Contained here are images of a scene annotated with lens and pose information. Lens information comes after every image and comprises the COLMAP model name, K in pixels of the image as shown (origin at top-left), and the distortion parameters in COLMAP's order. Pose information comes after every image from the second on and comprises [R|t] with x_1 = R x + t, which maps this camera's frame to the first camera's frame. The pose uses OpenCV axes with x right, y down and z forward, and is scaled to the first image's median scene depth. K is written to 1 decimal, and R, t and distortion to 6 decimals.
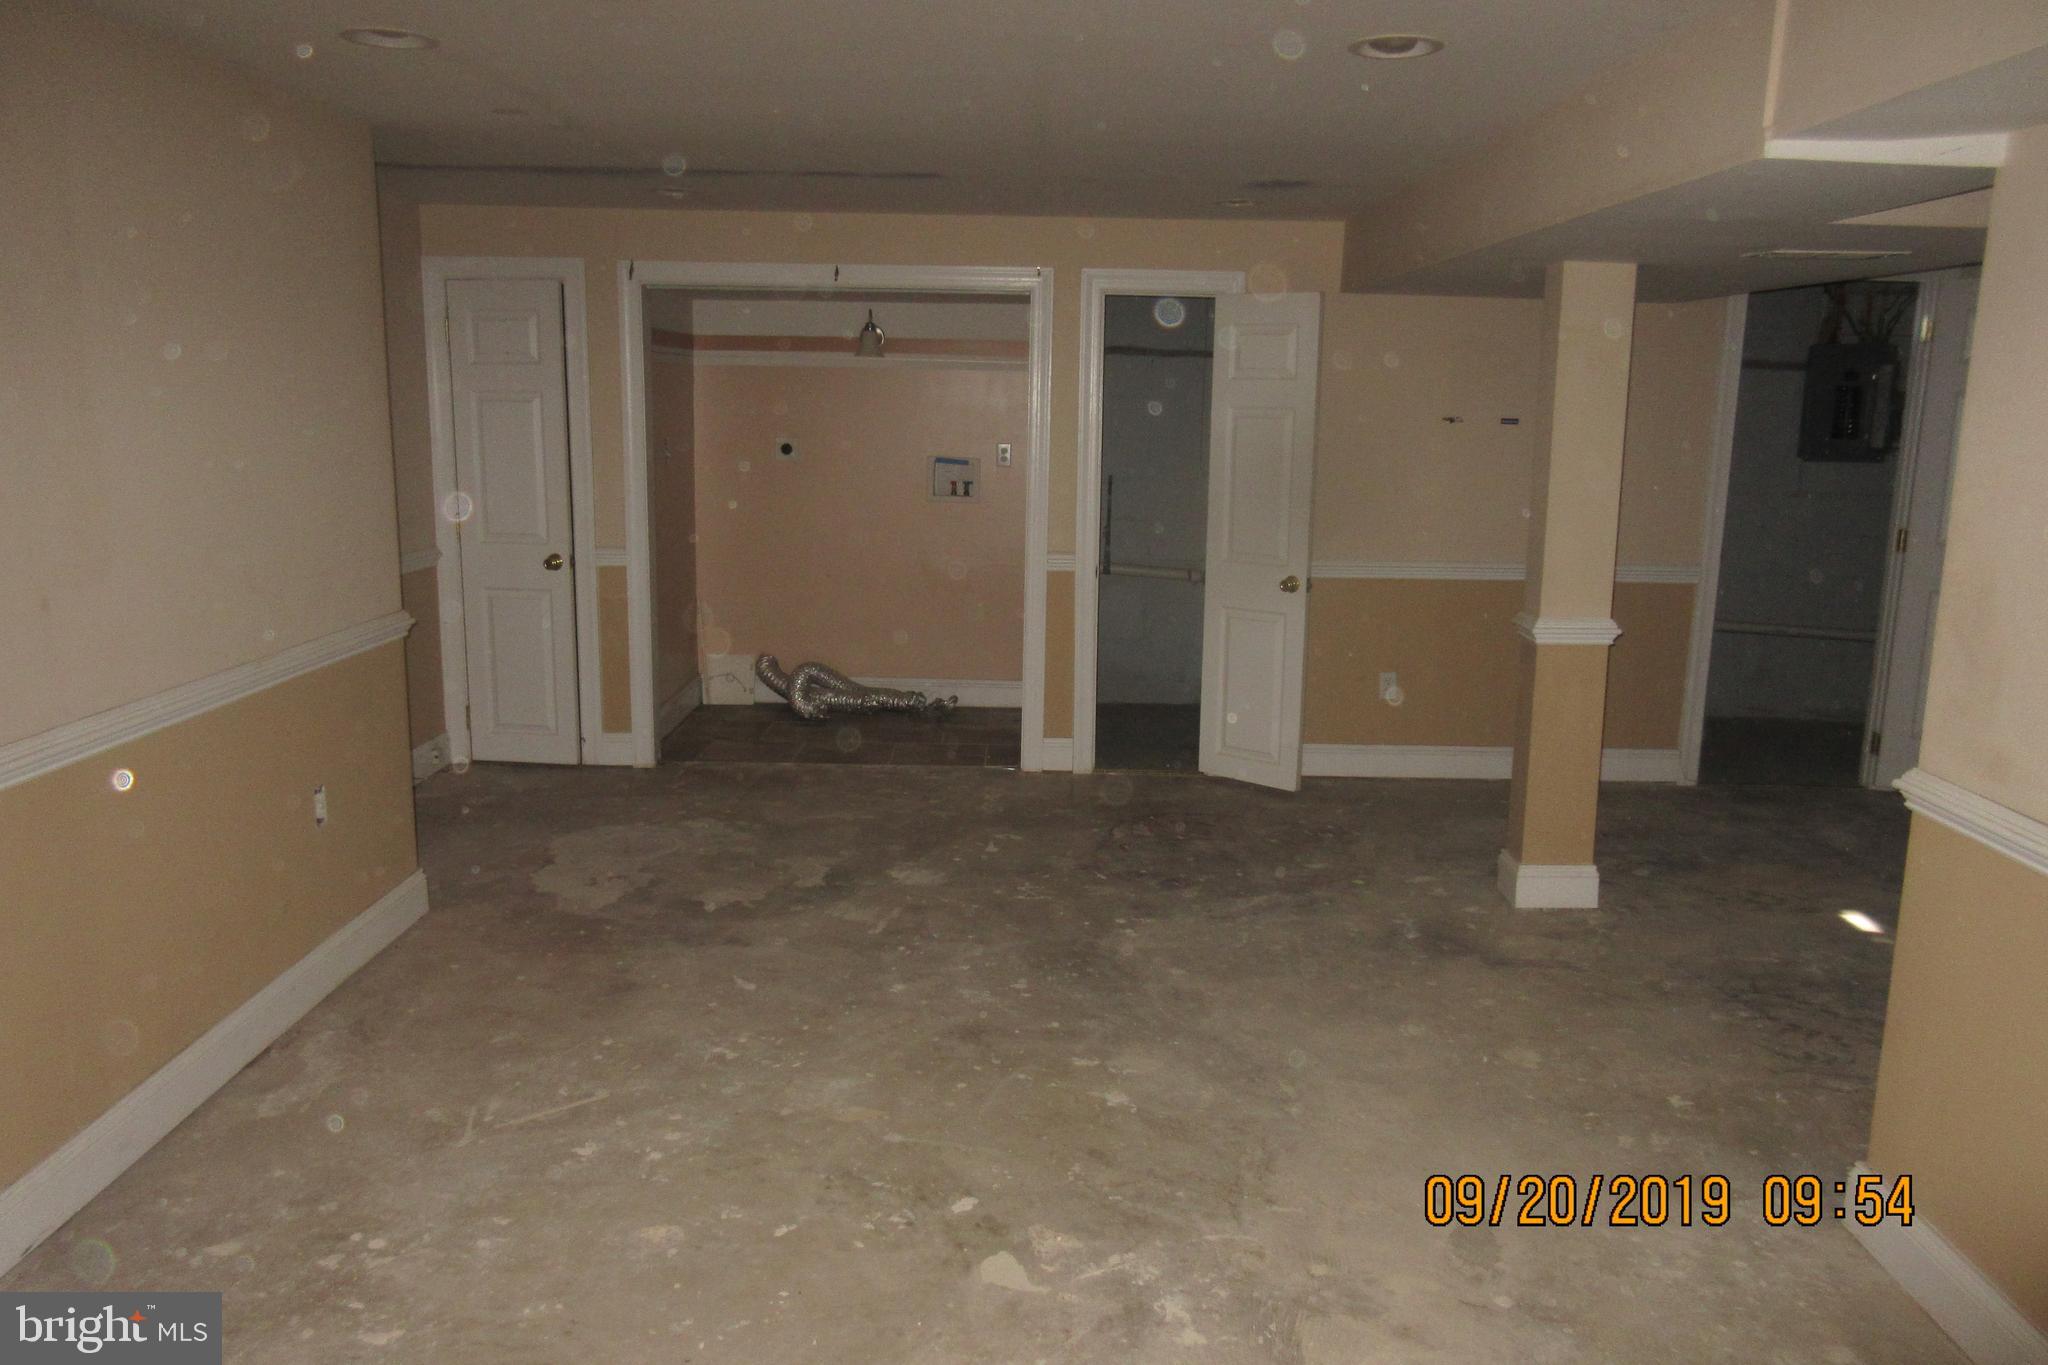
lens RADIAL K [[1573.3, 0, 1024.0], [0, 1573.3, 682.5], [0, 0, 1]] dist [-0.004361, -0.001251]
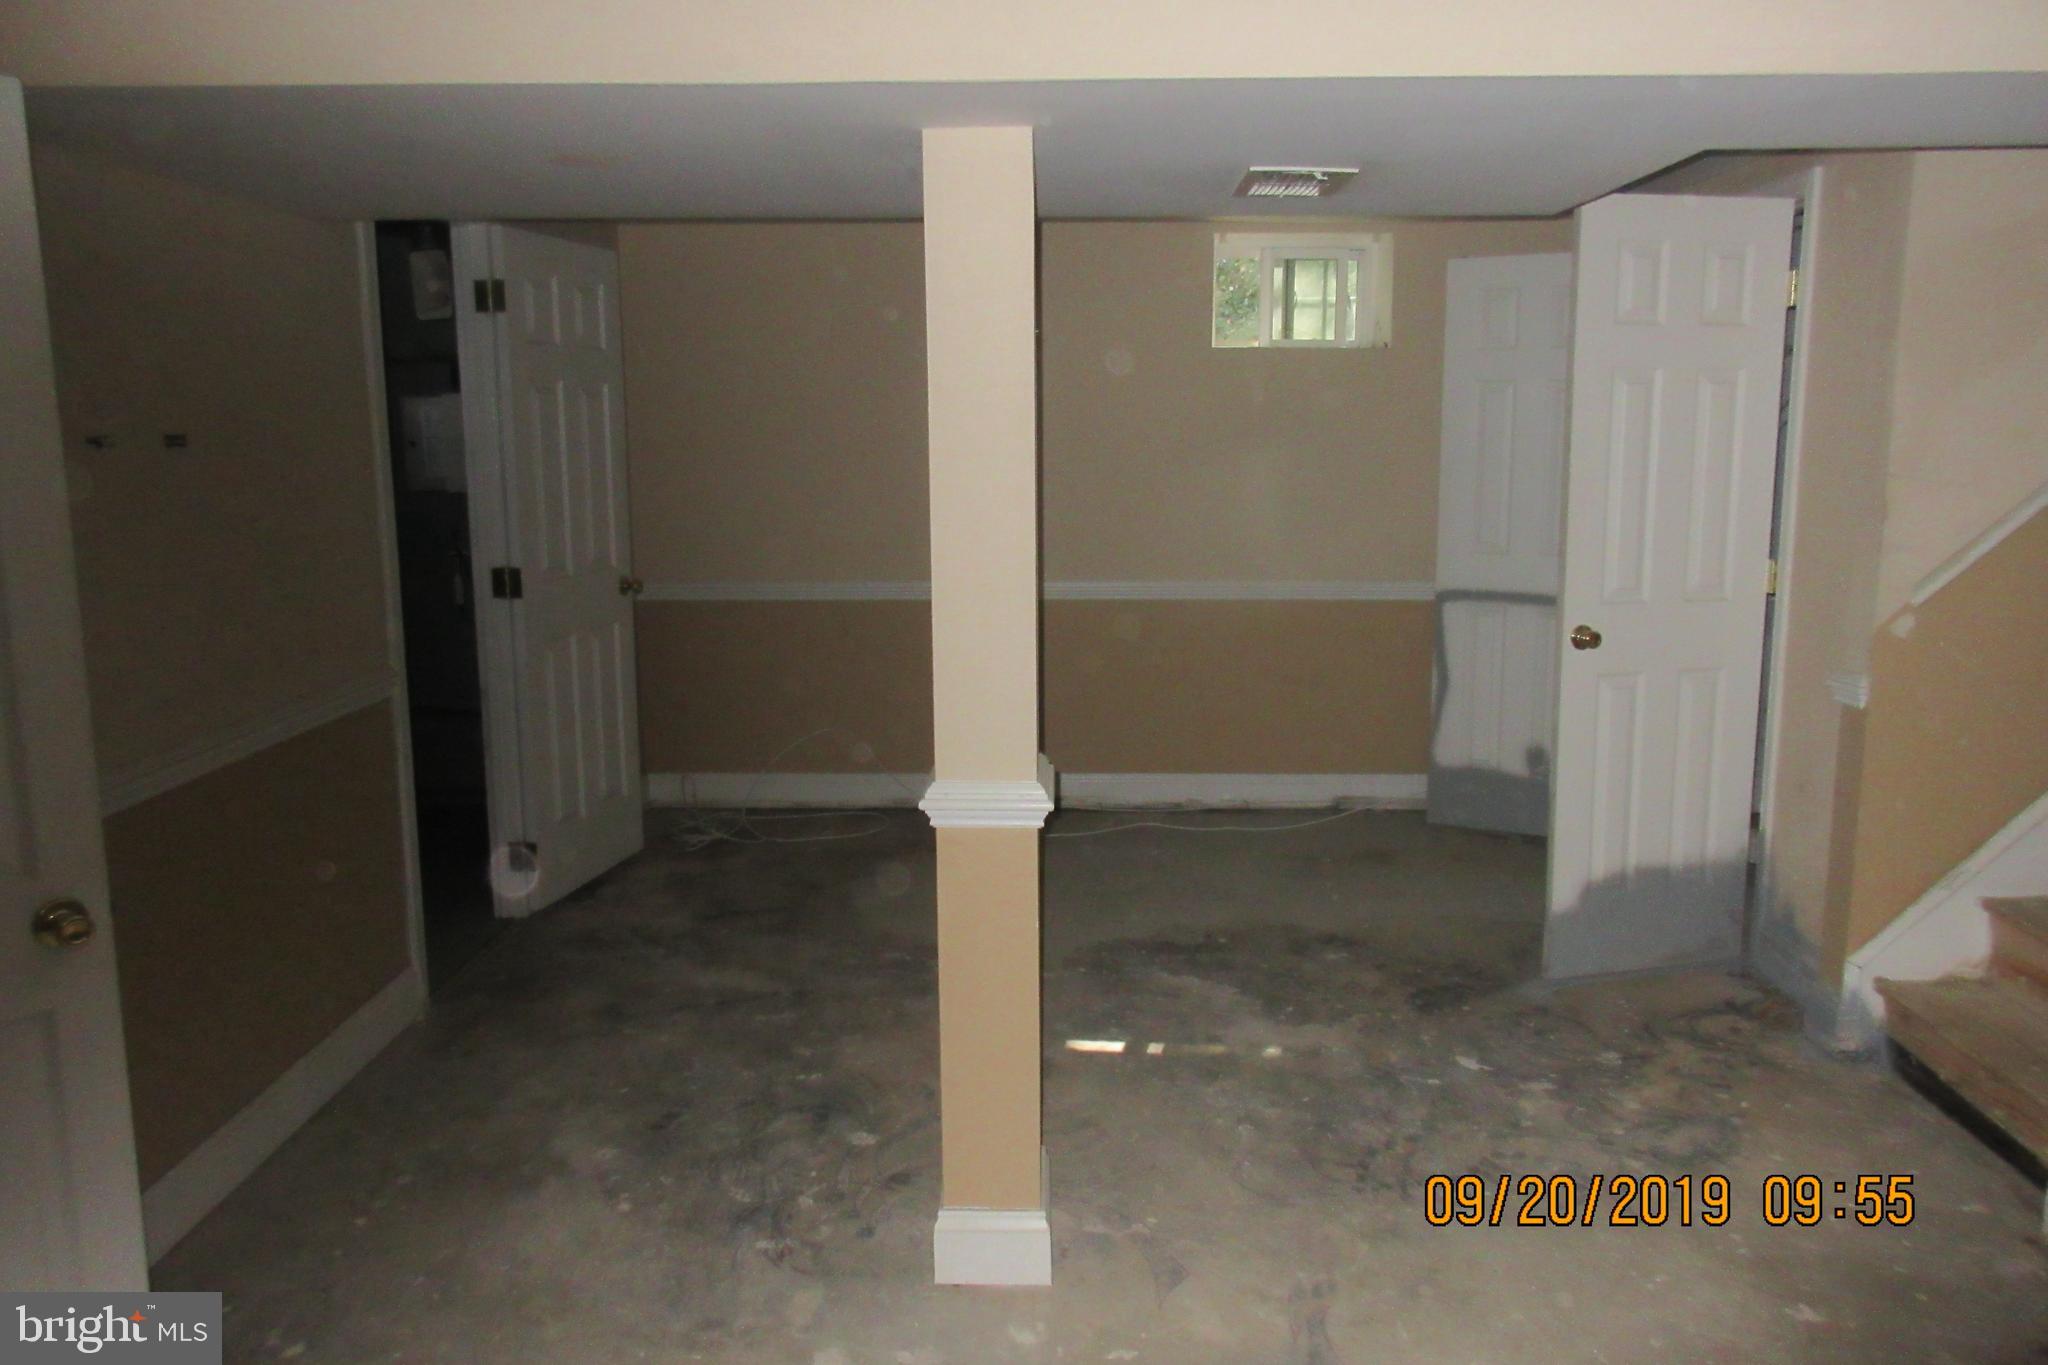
lens RADIAL K [[1573.3, 0, 1024.0], [0, 1573.3, 682.5], [0, 0, 1]] dist [-0.004361, -0.001251]
pose [[0.027743, -0.193740, 0.980660, -0.206494], [0.191142, 0.963964, 0.185035, -0.179326], [-0.981170, 0.182313, 0.063775, 1.004290]]
